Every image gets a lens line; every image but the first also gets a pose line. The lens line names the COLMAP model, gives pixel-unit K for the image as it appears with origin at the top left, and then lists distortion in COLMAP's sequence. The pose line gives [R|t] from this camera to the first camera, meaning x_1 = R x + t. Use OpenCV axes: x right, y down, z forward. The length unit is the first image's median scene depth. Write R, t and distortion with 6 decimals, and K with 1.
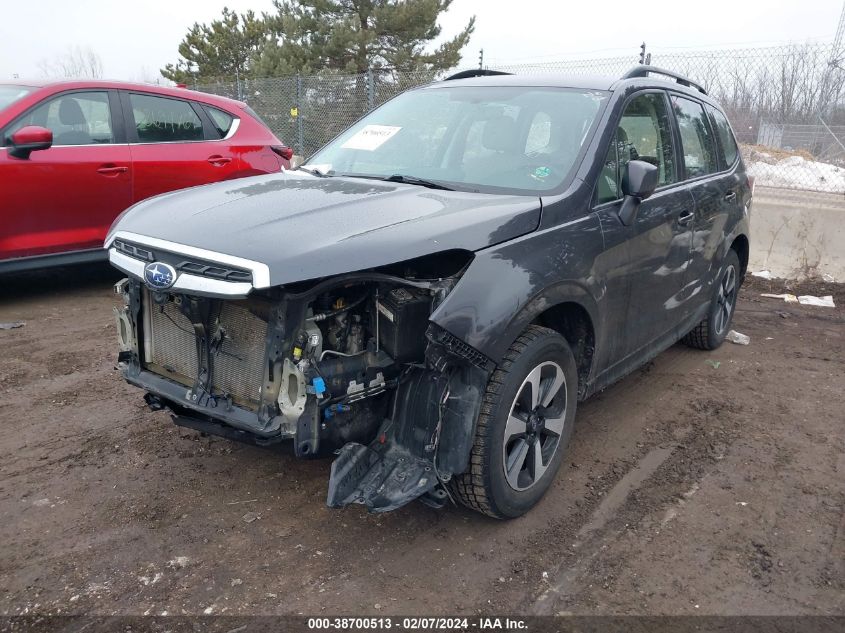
lens RADIAL K [[728.0, 0, 422.5], [0, 728.0, 316.5], [0, 0, 1]] dist [0.006954, -0.002313]
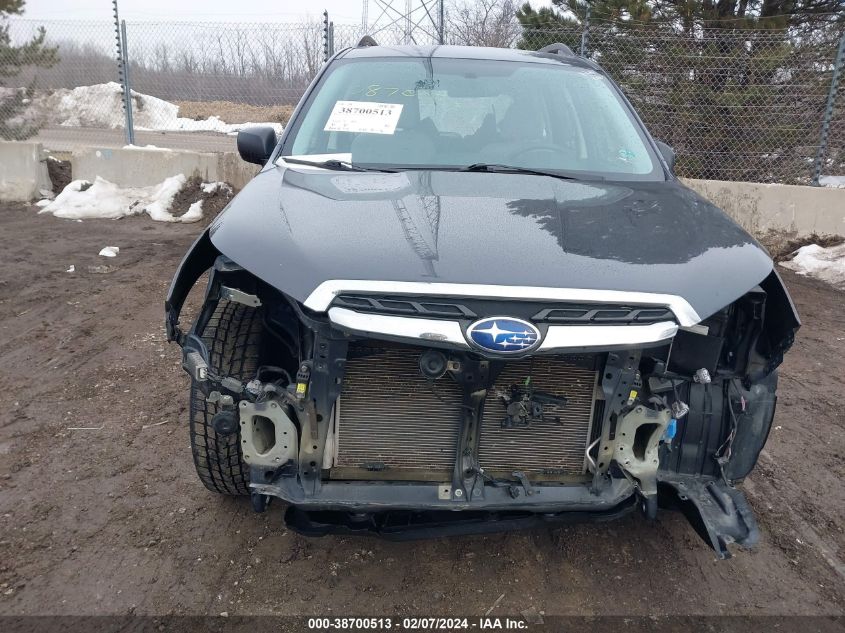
lens RADIAL K [[703.6, 0, 428.0], [0, 703.6, 317.9], [0, 0, 1]] dist [0.018660, -0.014728]
pose [[0.771211, -0.181007, 0.610303, -0.732757], [0.145581, 0.983465, 0.107718, -0.138505], [-0.619709, 0.005775, 0.784811, 0.477645]]
